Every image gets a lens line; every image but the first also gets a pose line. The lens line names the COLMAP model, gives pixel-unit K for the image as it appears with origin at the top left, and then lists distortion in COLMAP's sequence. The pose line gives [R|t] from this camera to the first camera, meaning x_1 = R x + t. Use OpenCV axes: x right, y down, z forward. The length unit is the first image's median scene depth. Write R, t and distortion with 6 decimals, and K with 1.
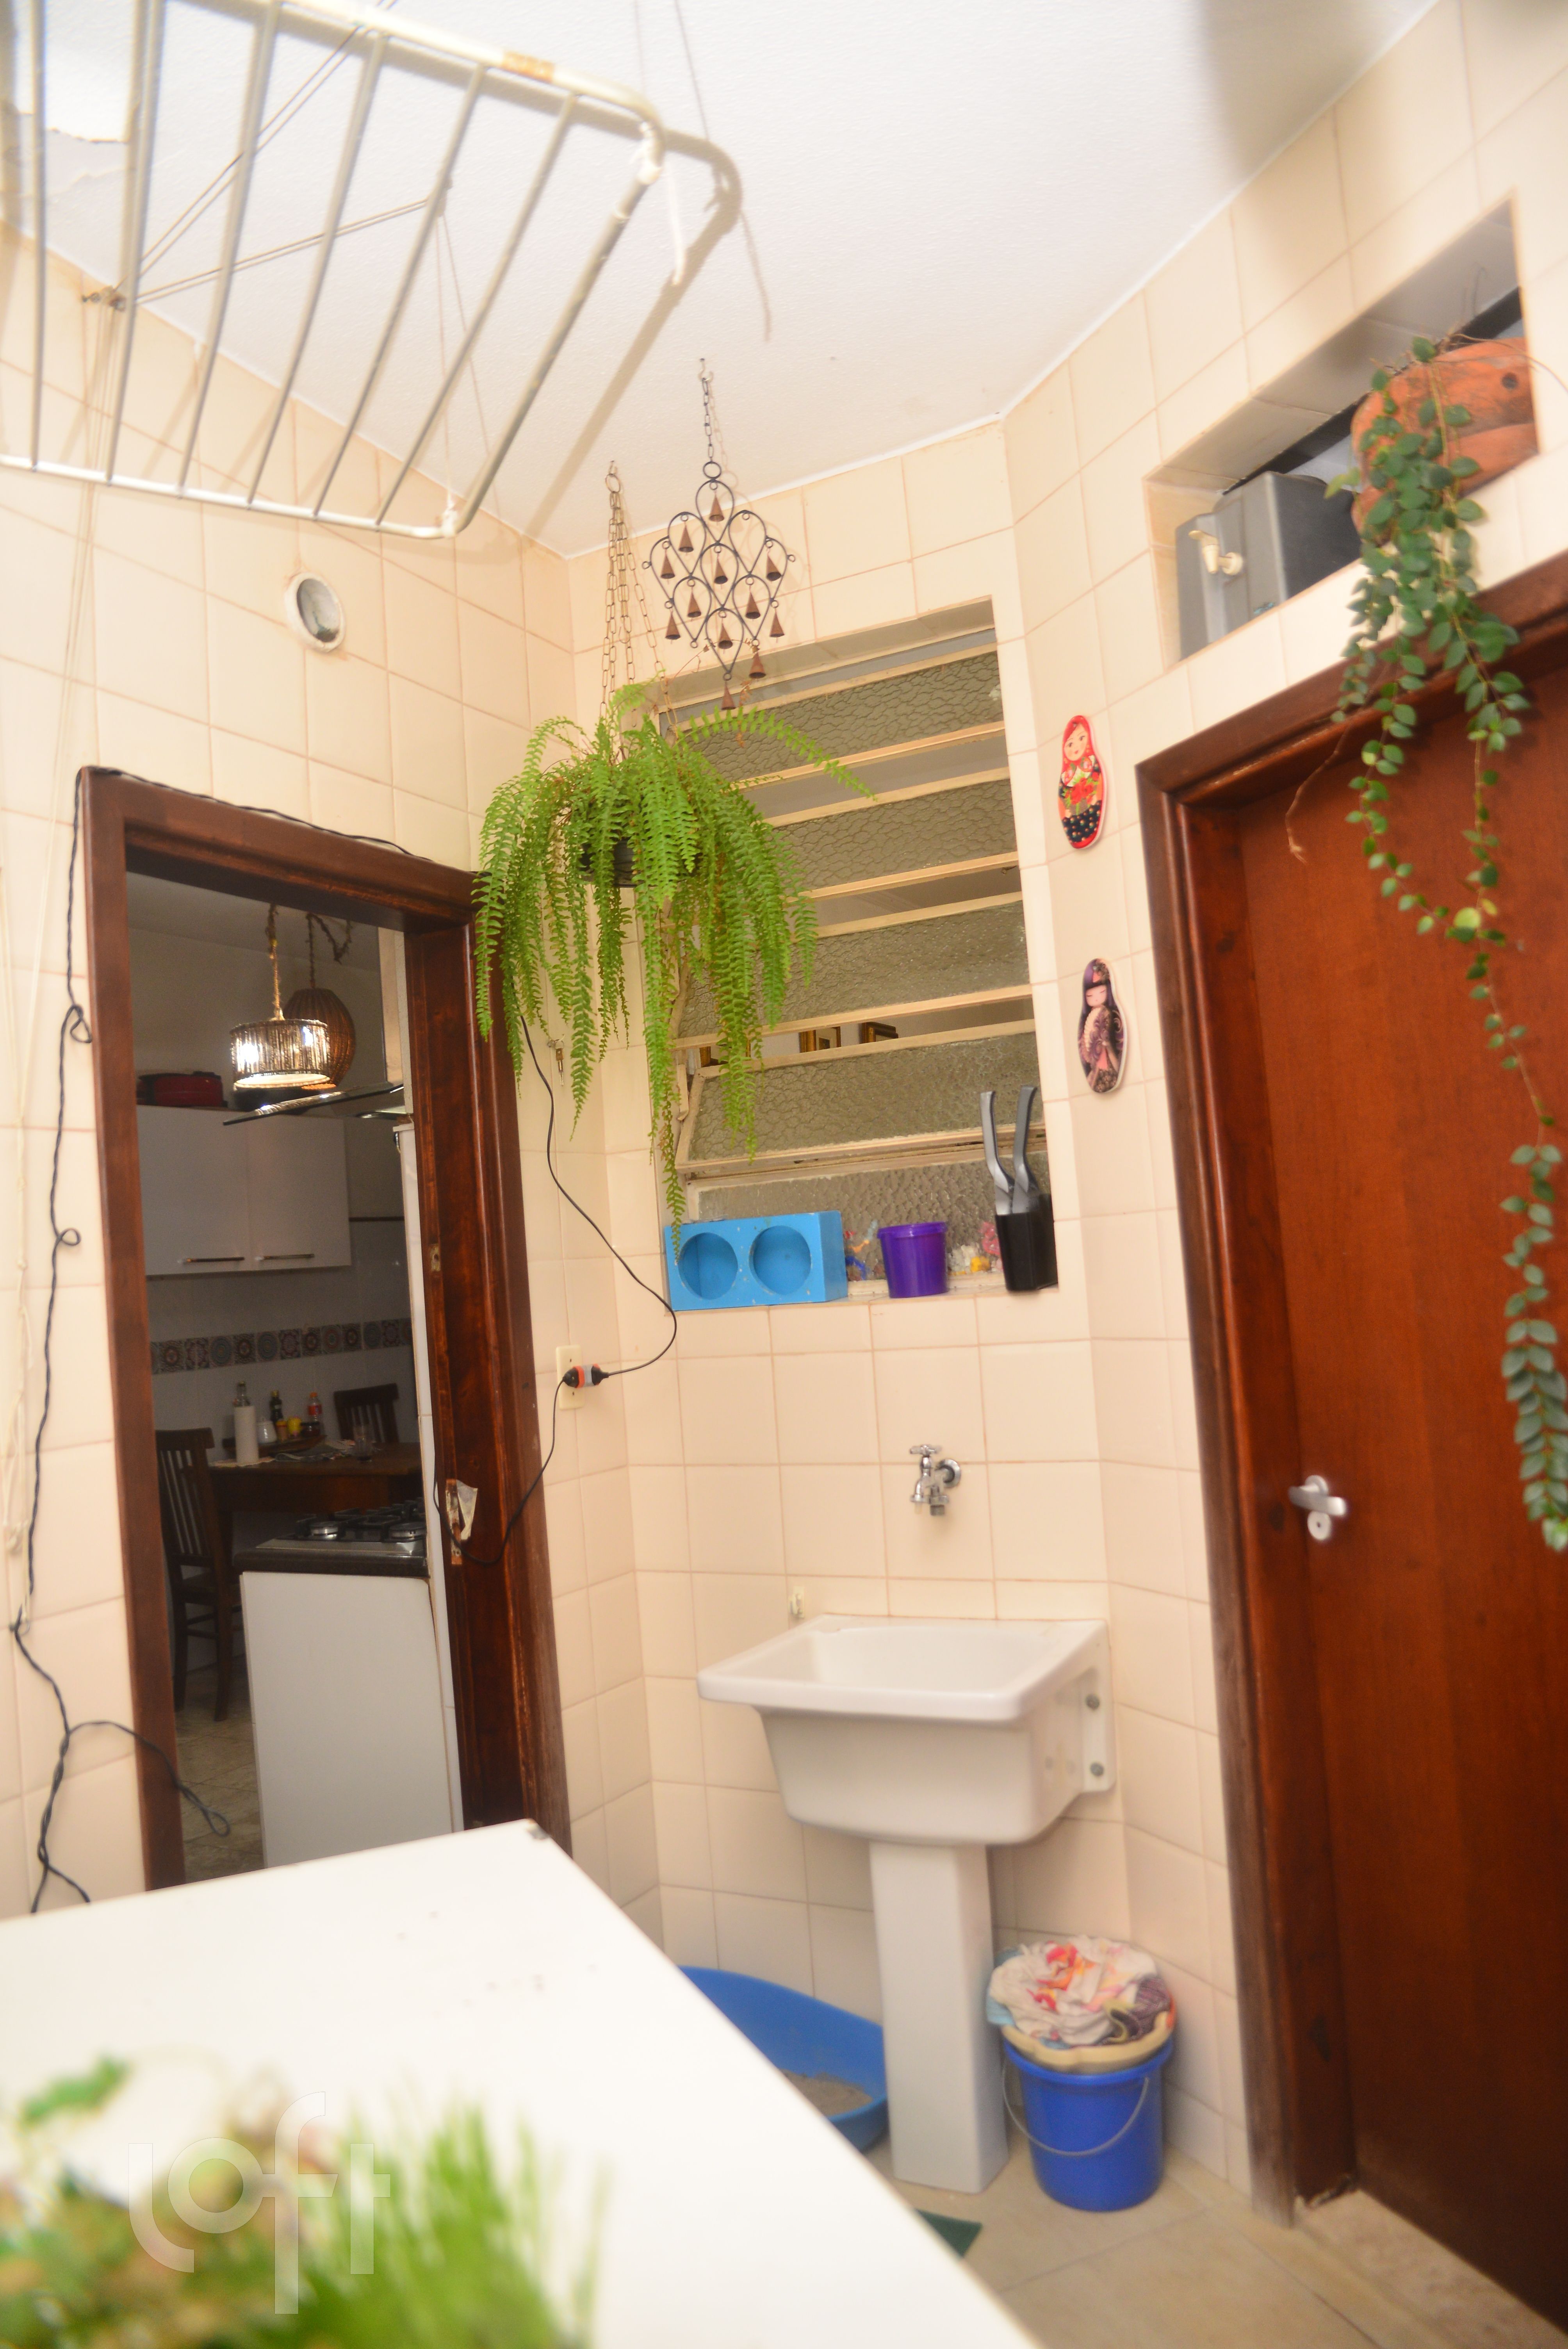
lens RADIAL K [[1600.9, 0, 784.0], [0, 1600.9, 1174.5], [0, 0, 1]] dist [-0.125606, 0.103714]
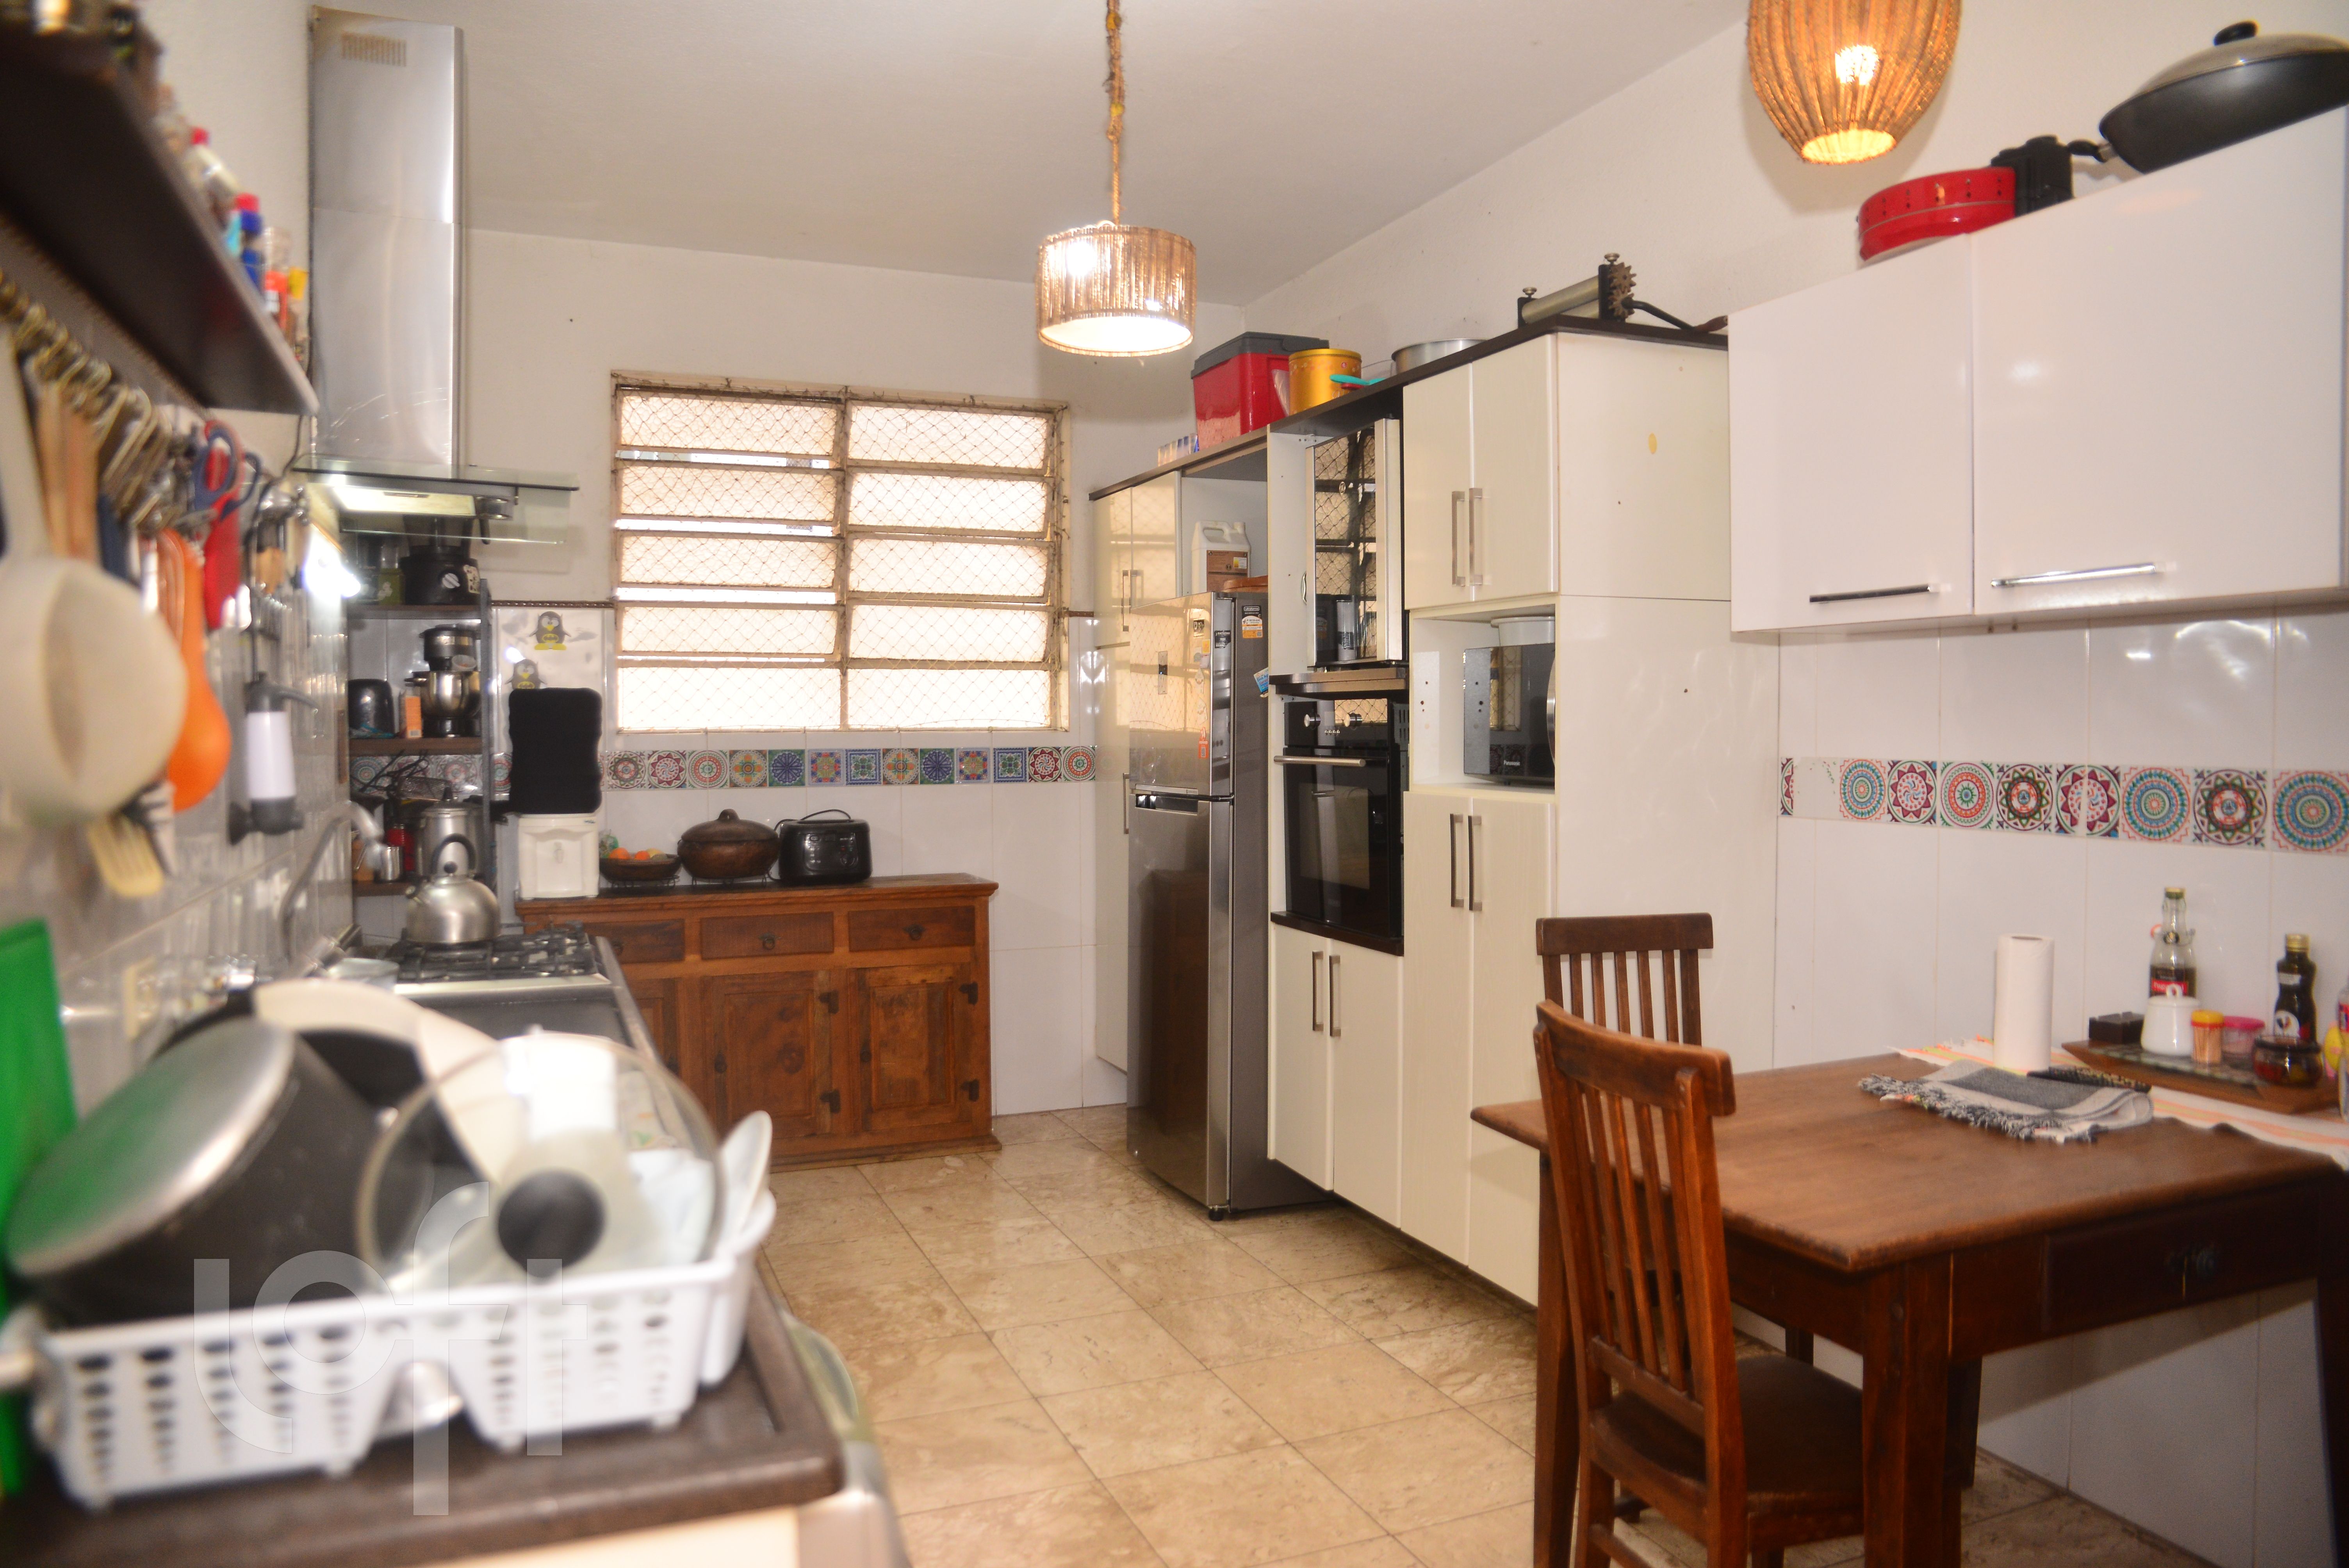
lens RADIAL K [[1600.9, 0, 1167.8], [0, 1600.9, 772.1], [0, 0, 1]] dist [-0.125606, 0.103714]
pose [[-0.646778, 0.096634, -0.756532, 0.113391], [0.091679, 0.994599, 0.048665, 0.060283], [0.757148, -0.037882, -0.652144, 1.063110]]
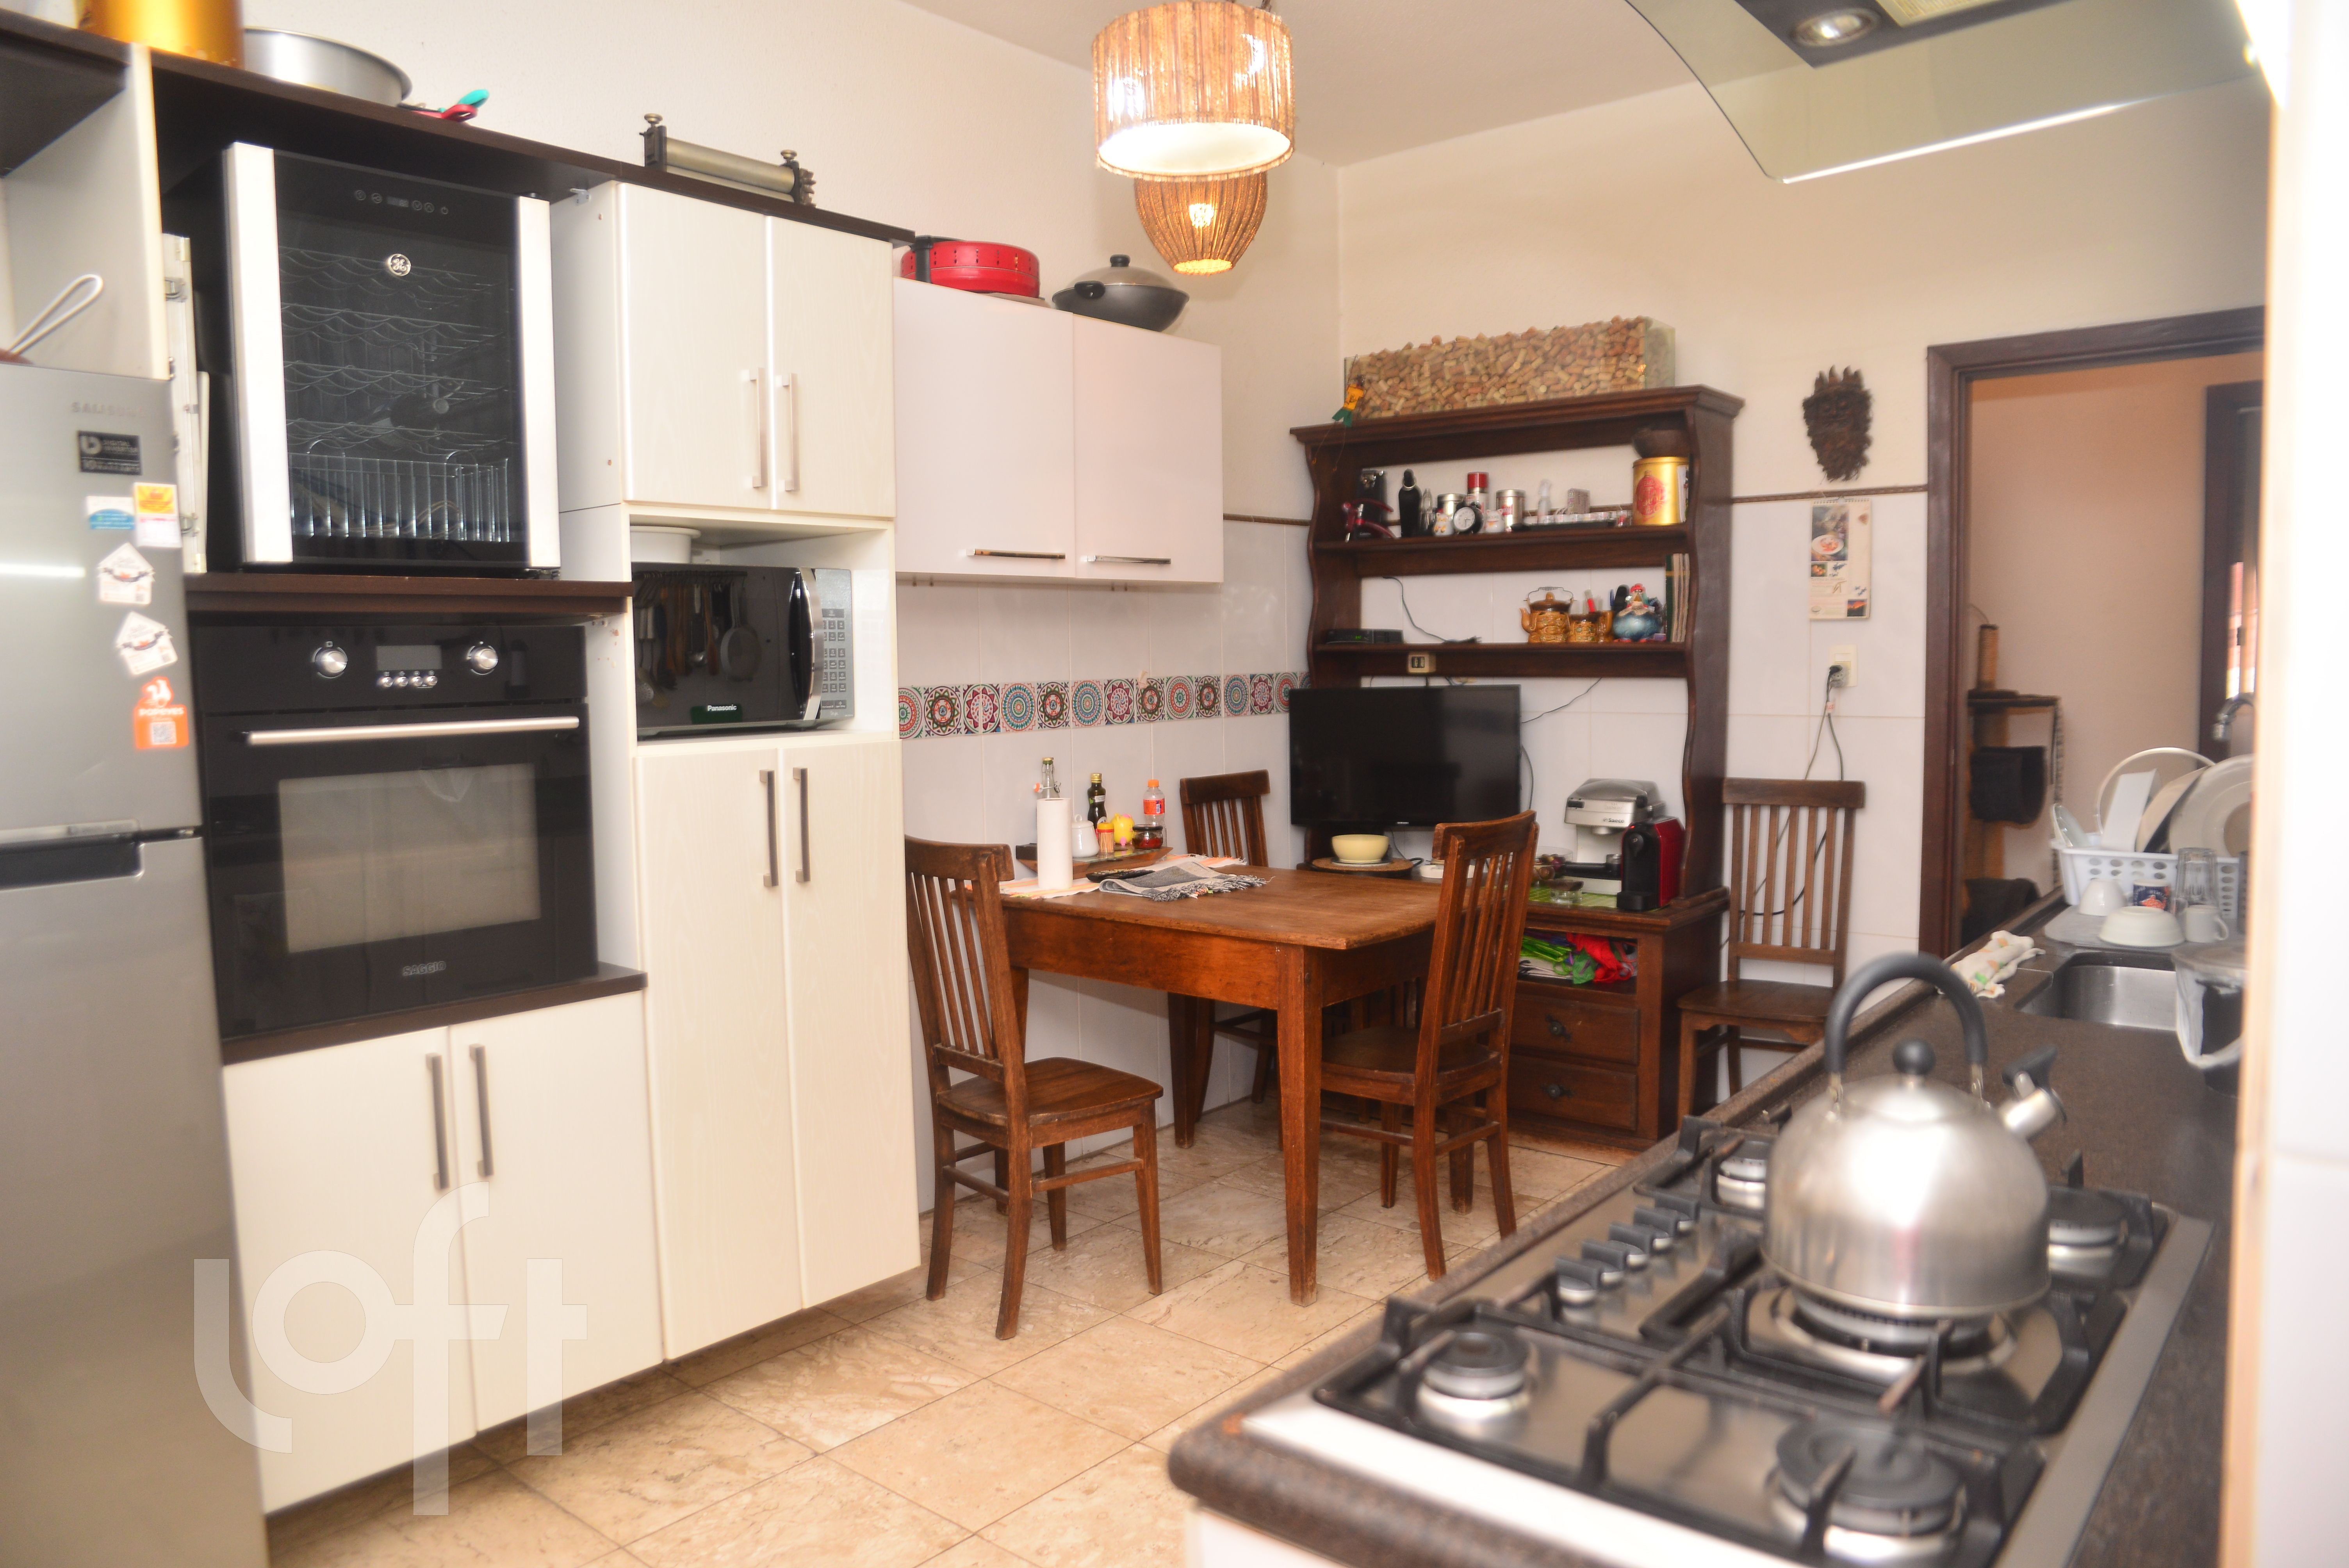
lens RADIAL K [[1597.7, 0, 1171.3], [0, 1597.7, 770.1], [0, 0, 1]] dist [-0.121495, 0.089091]
pose [[0.973818, 0.076104, -0.214214, -0.157546], [-0.045226, 0.988321, 0.145522, 0.040938], [0.222787, -0.132023, 0.965886, 0.389947]]
